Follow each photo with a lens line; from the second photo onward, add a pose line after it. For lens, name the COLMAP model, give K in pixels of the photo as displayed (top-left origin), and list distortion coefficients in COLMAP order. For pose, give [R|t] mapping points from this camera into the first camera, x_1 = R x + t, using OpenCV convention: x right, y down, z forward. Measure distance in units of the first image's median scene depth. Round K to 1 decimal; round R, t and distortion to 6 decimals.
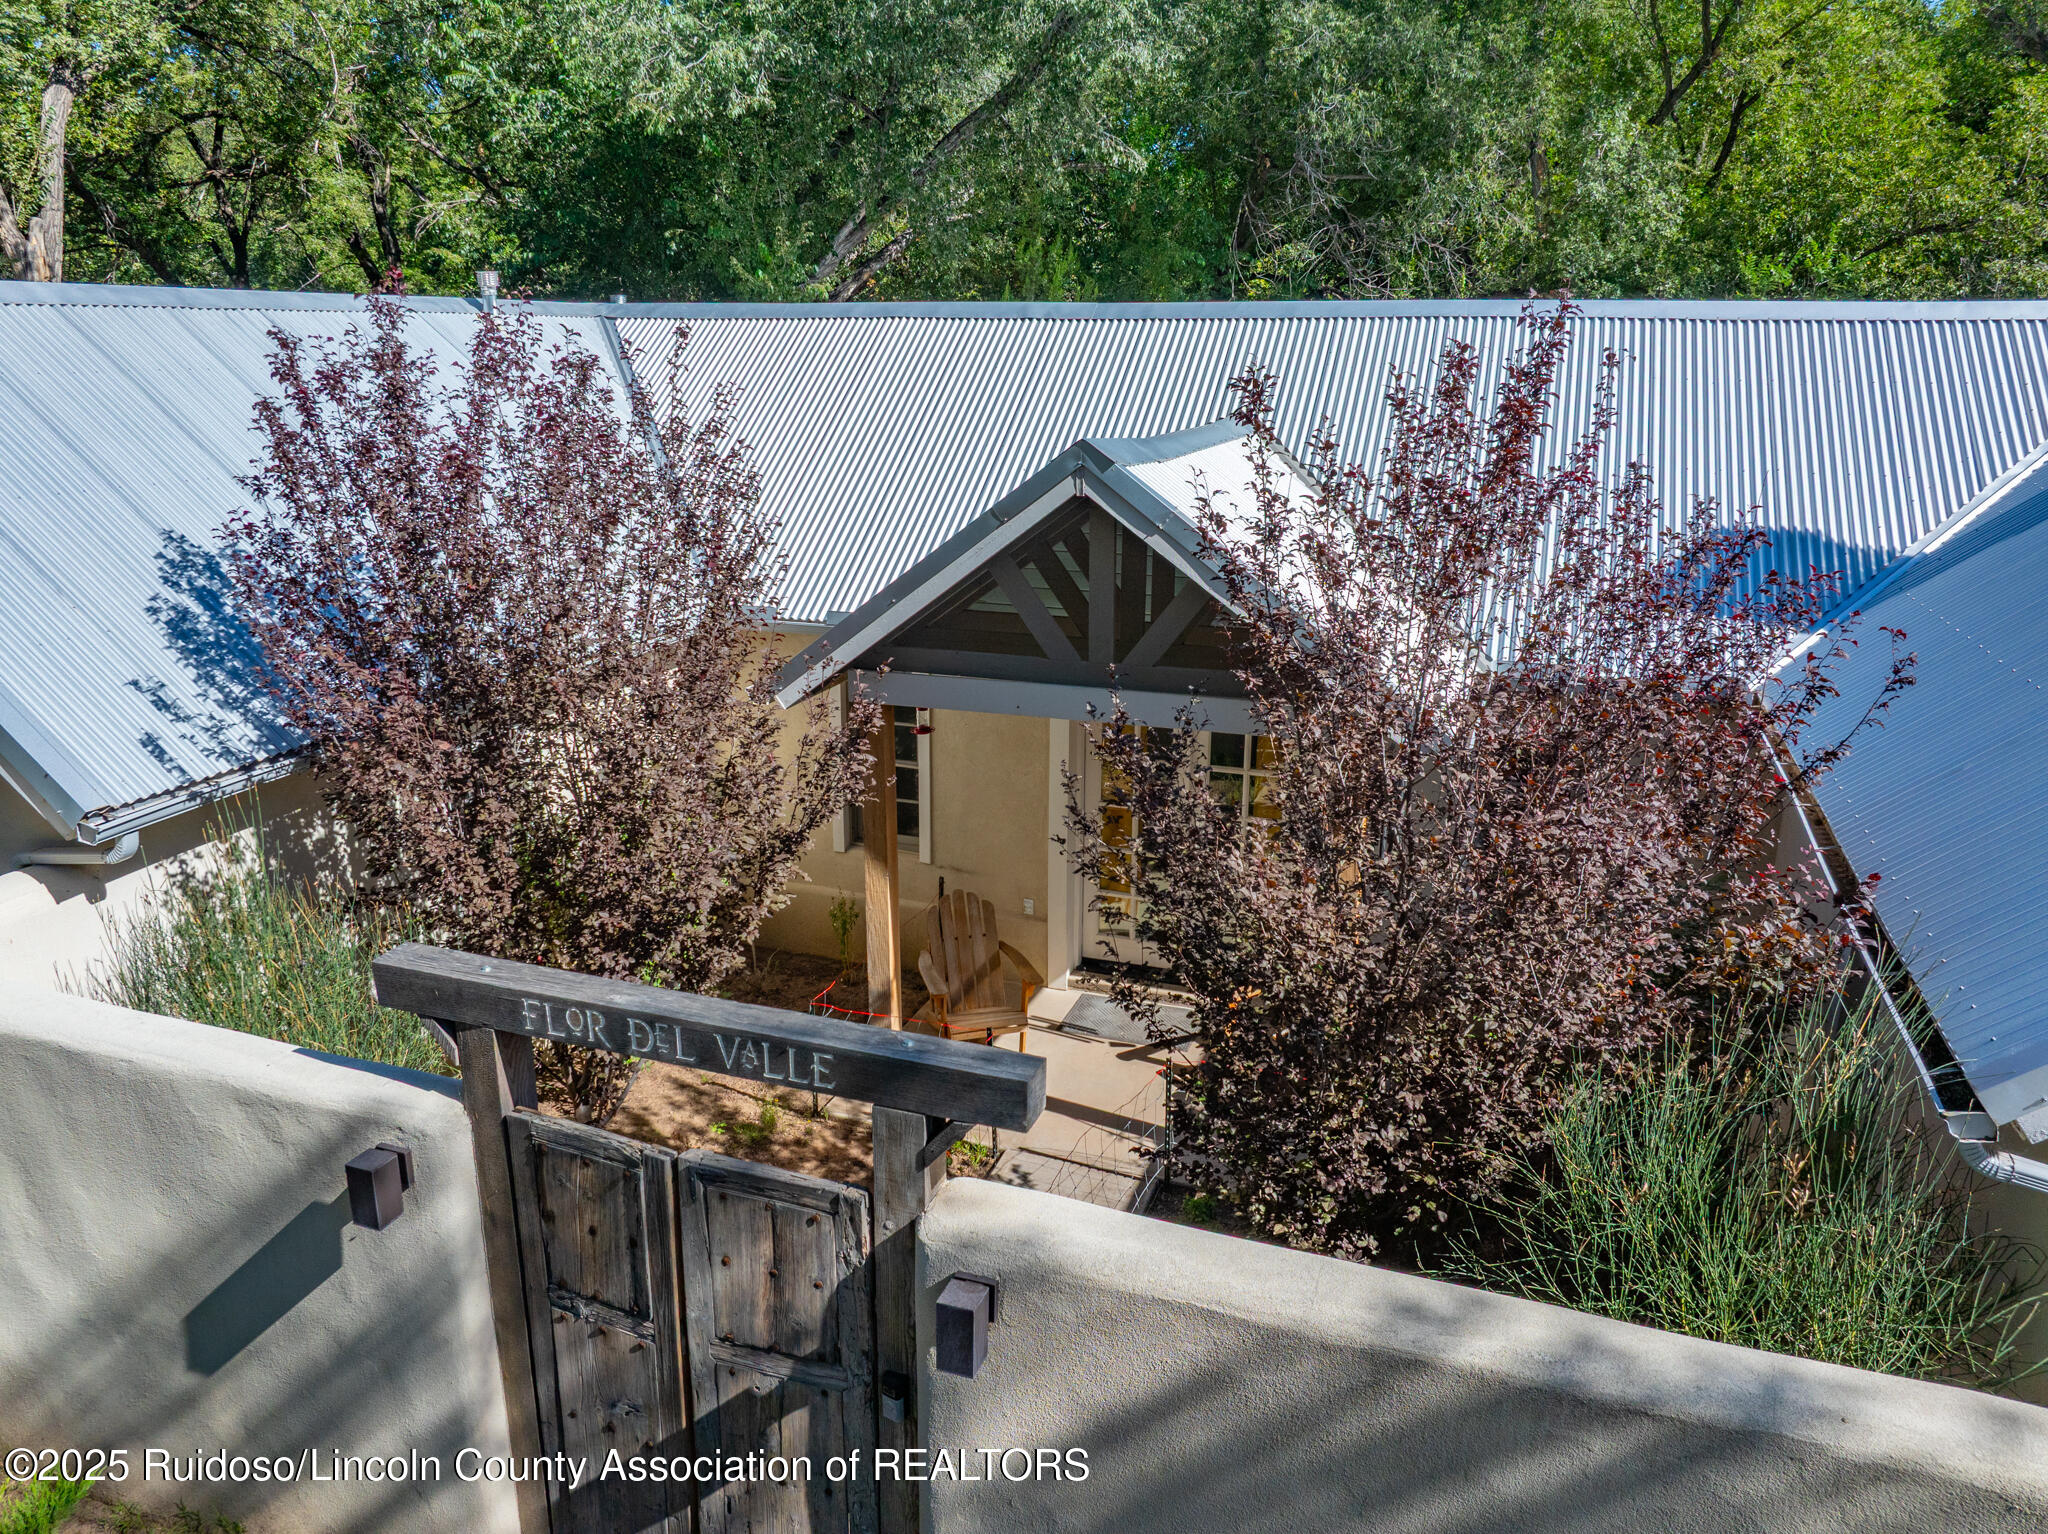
lens RADIAL K [[1476.7, 0, 1024.0], [0, 1476.7, 767.0], [0, 0, 1]] dist [-0.077321, 0.057261]
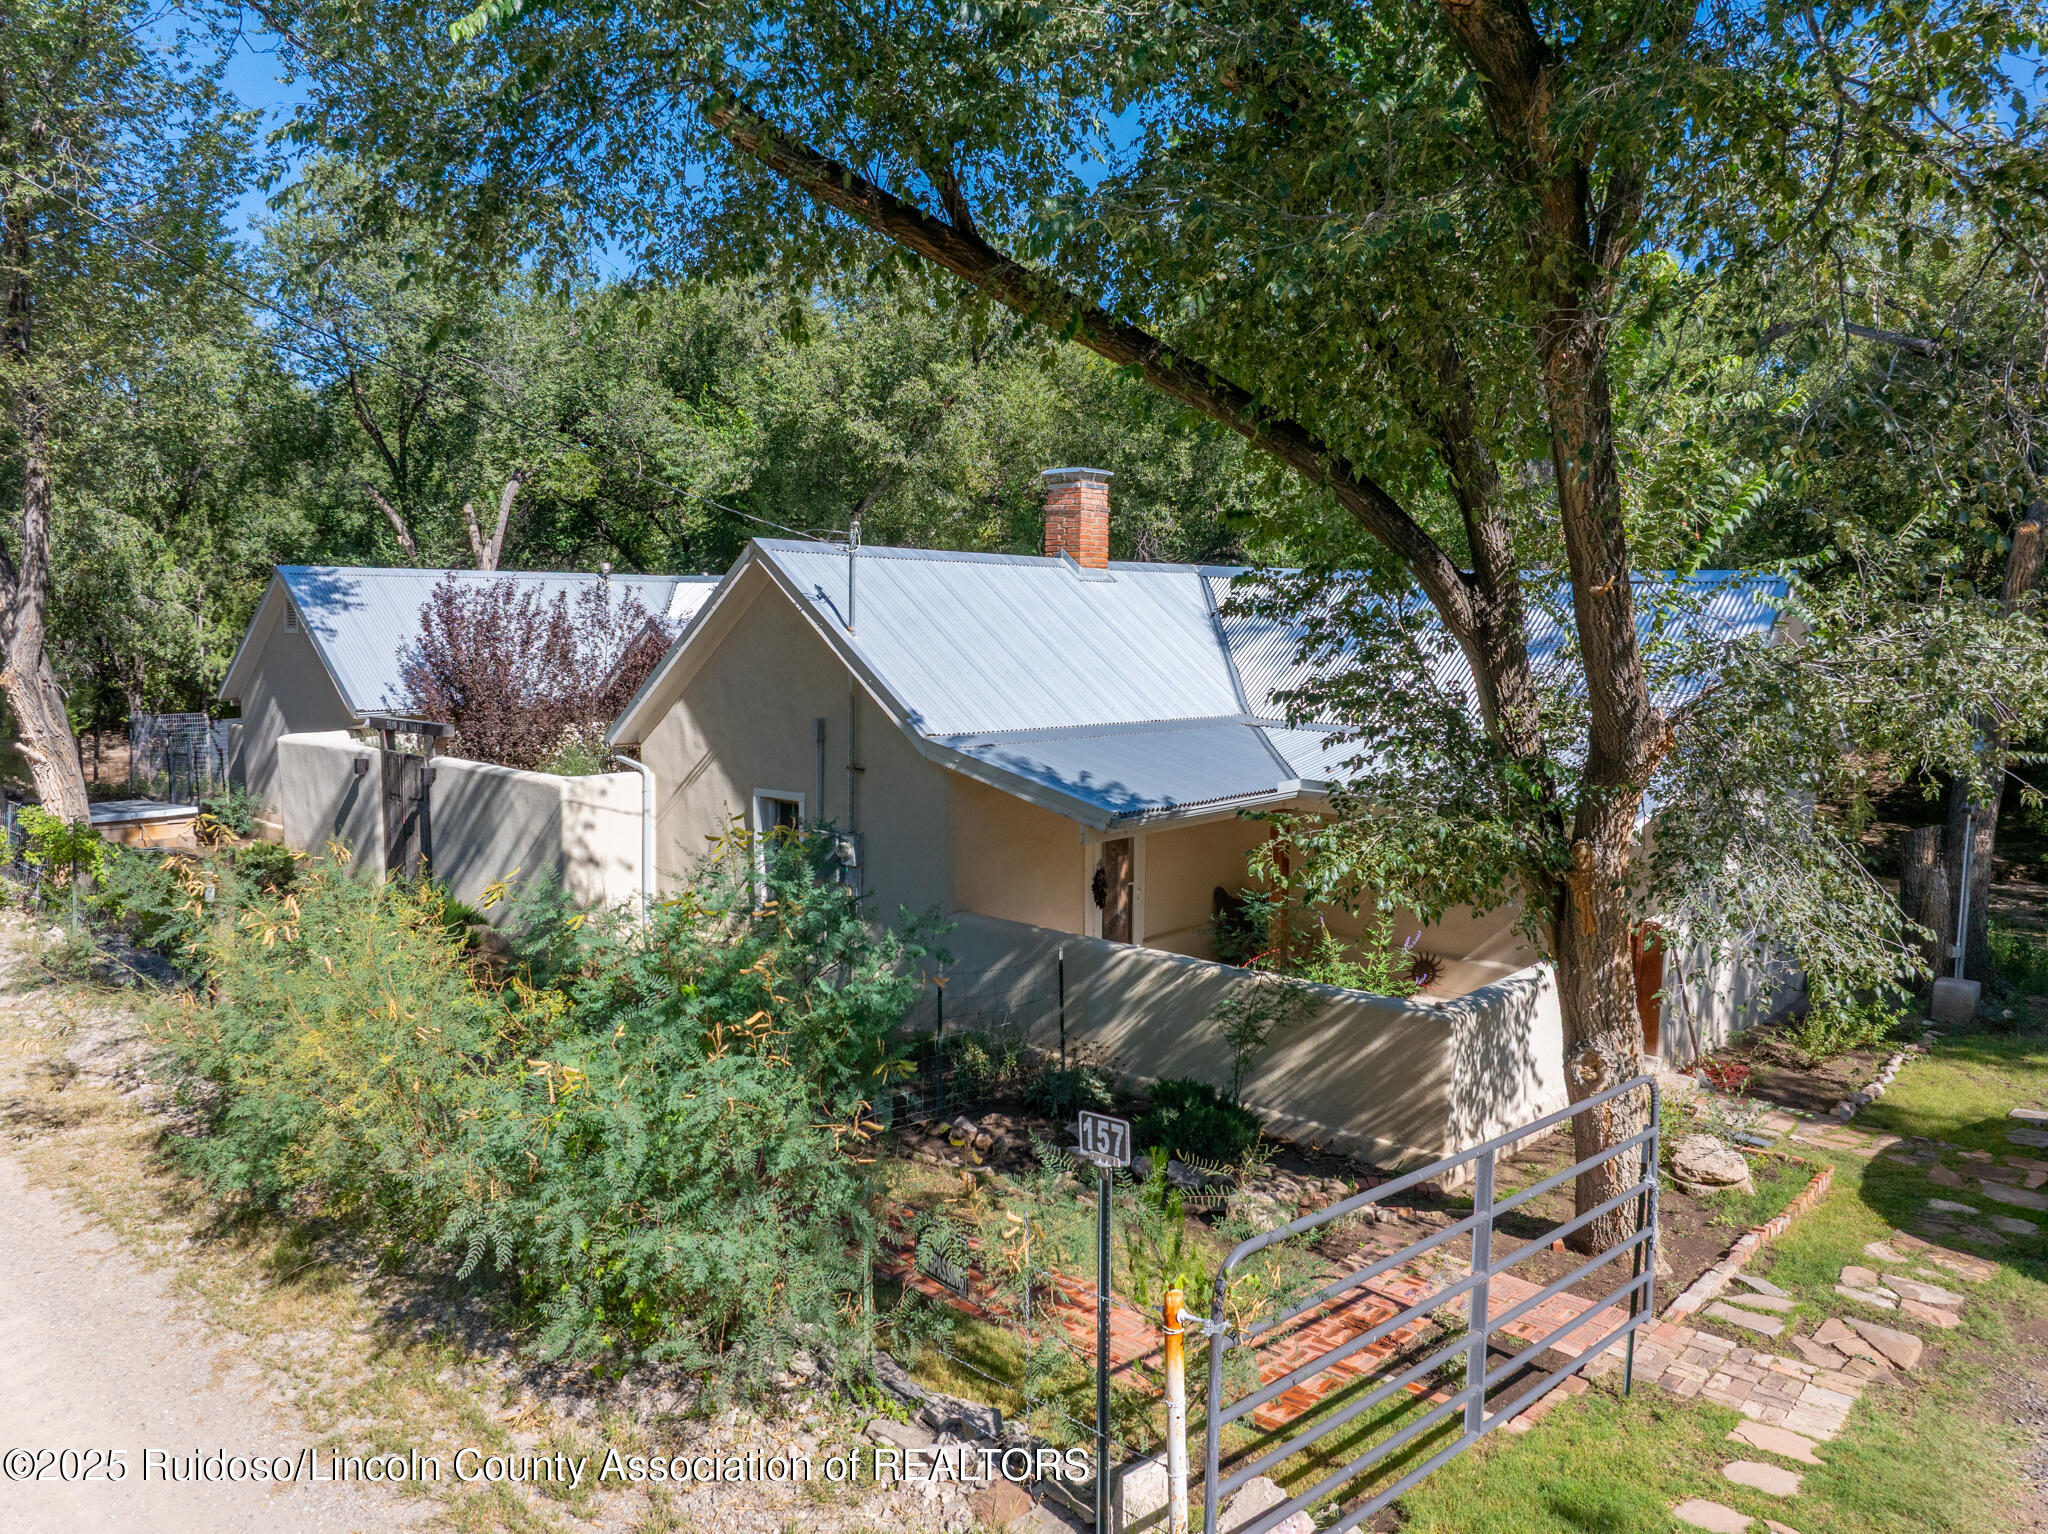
lens RADIAL K [[1476.7, 0, 1024.0], [0, 1476.7, 767.0], [0, 0, 1]] dist [-0.077321, 0.057261]
pose [[0.928968, 0.043327, -0.367615, 2.723000], [-0.110900, 0.980084, -0.164732, 0.710958], [0.353156, 0.193799, 0.915272, -2.084232]]
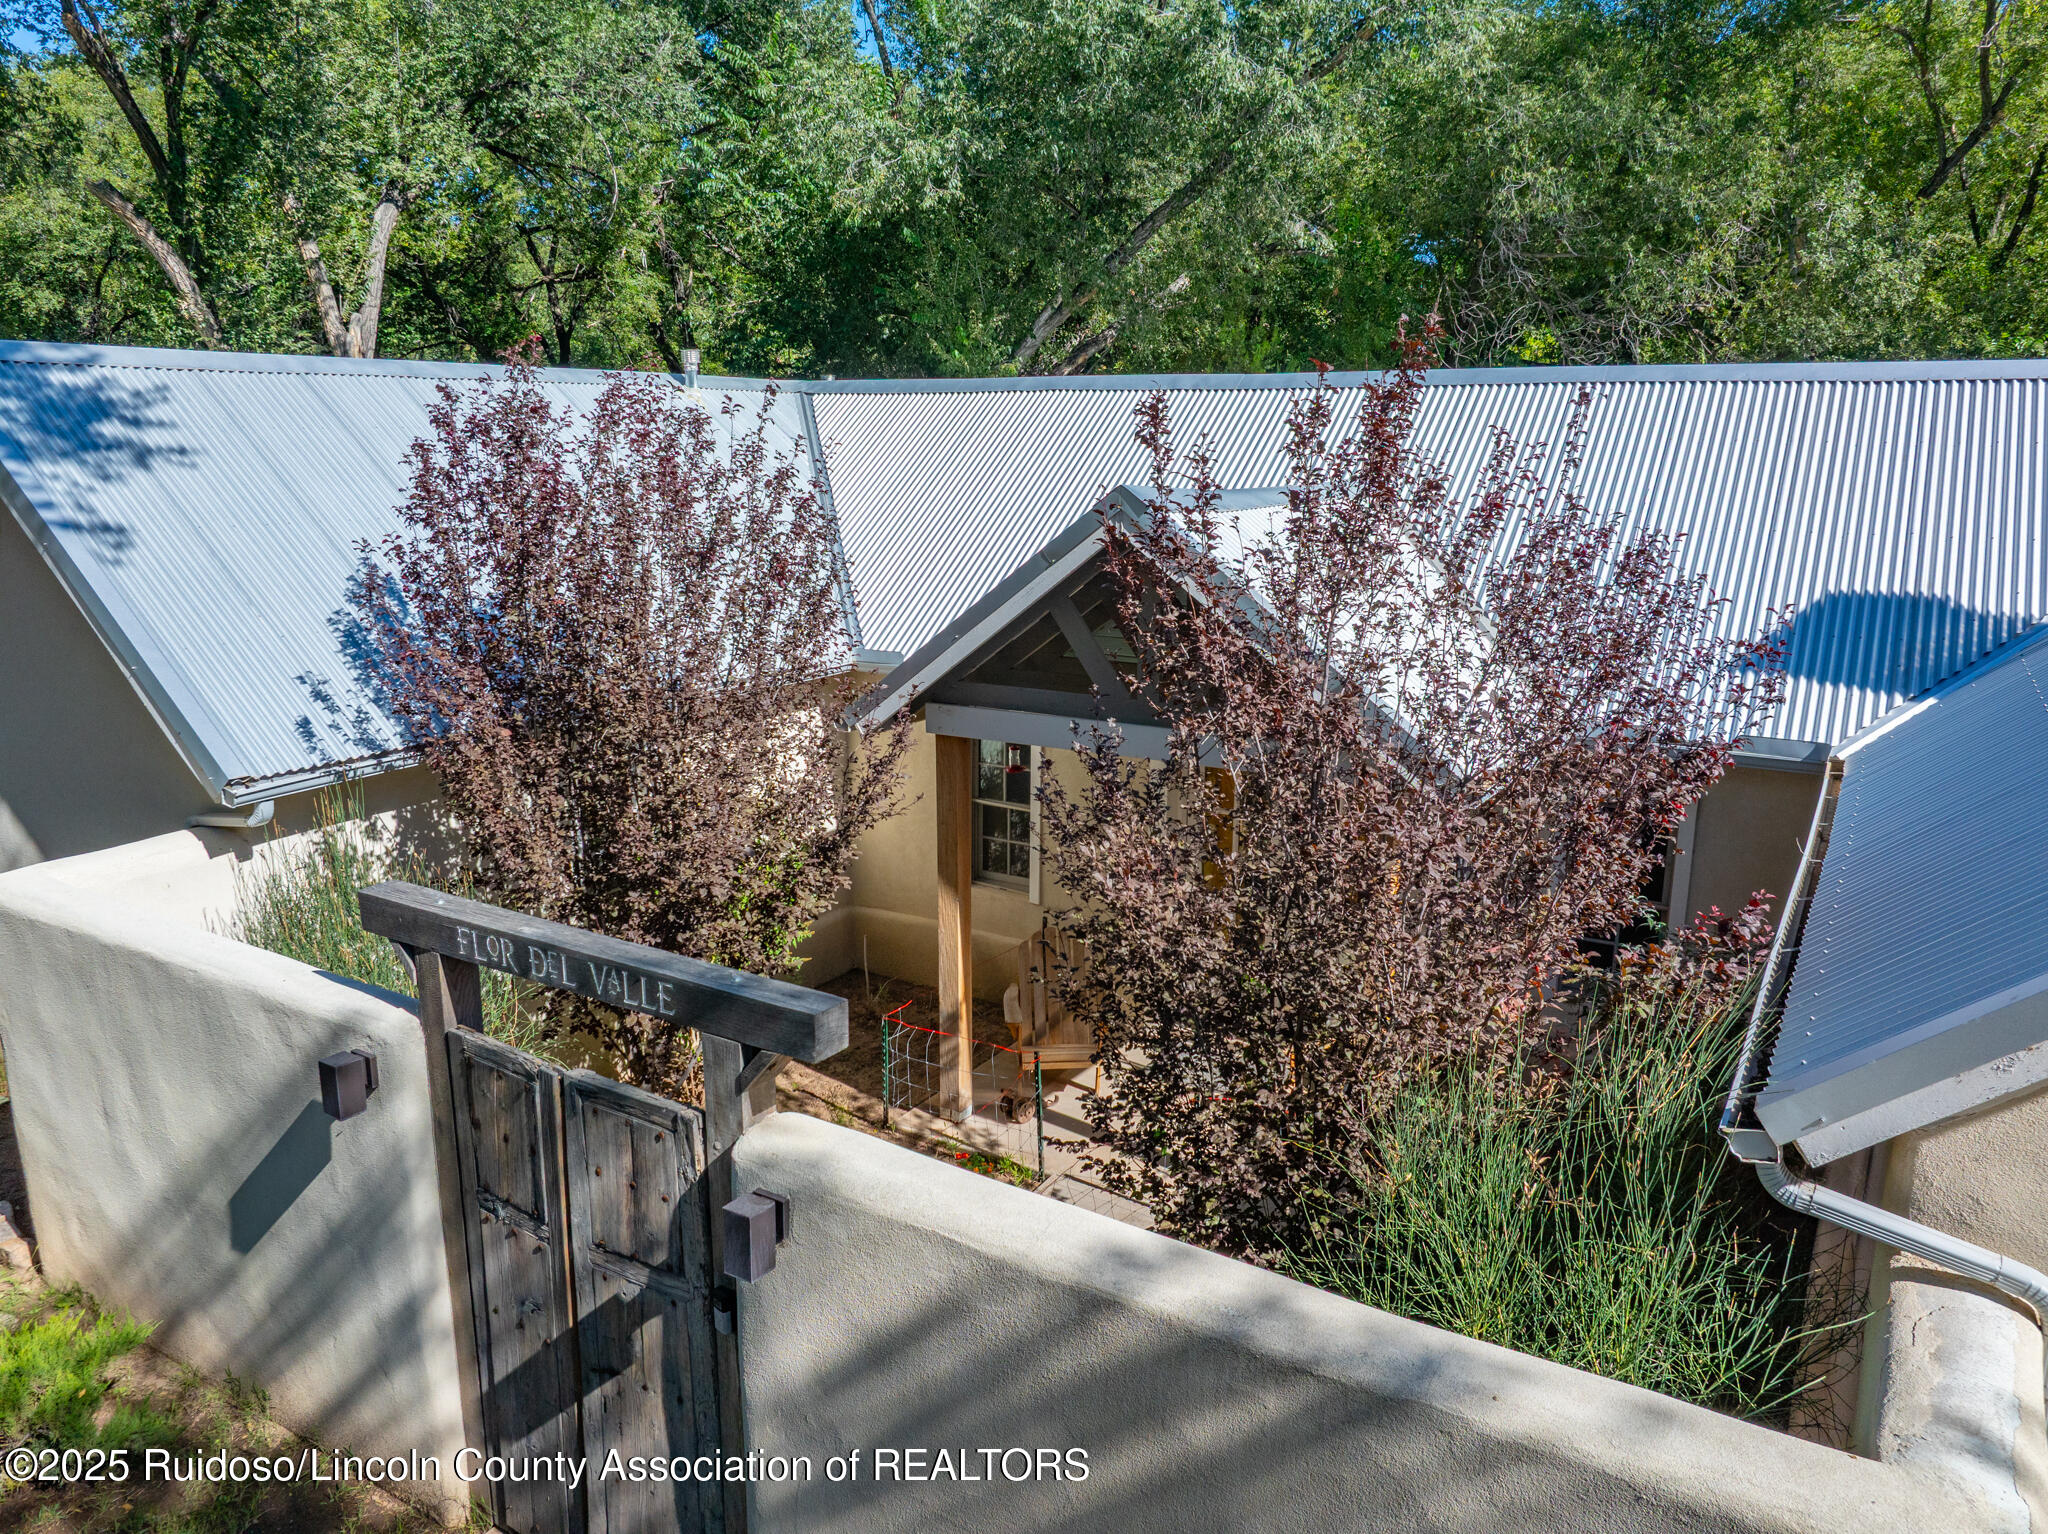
lens RADIAL K [[1476.7, 0, 1024.0], [0, 1476.7, 767.0], [0, 0, 1]] dist [-0.077321, 0.057261]
pose [[0.977788, 0.044754, -0.204762, 0.277468], [-0.057767, 0.996643, -0.058021, 0.061956], [0.201478, 0.068561, 0.977091, -0.044585]]
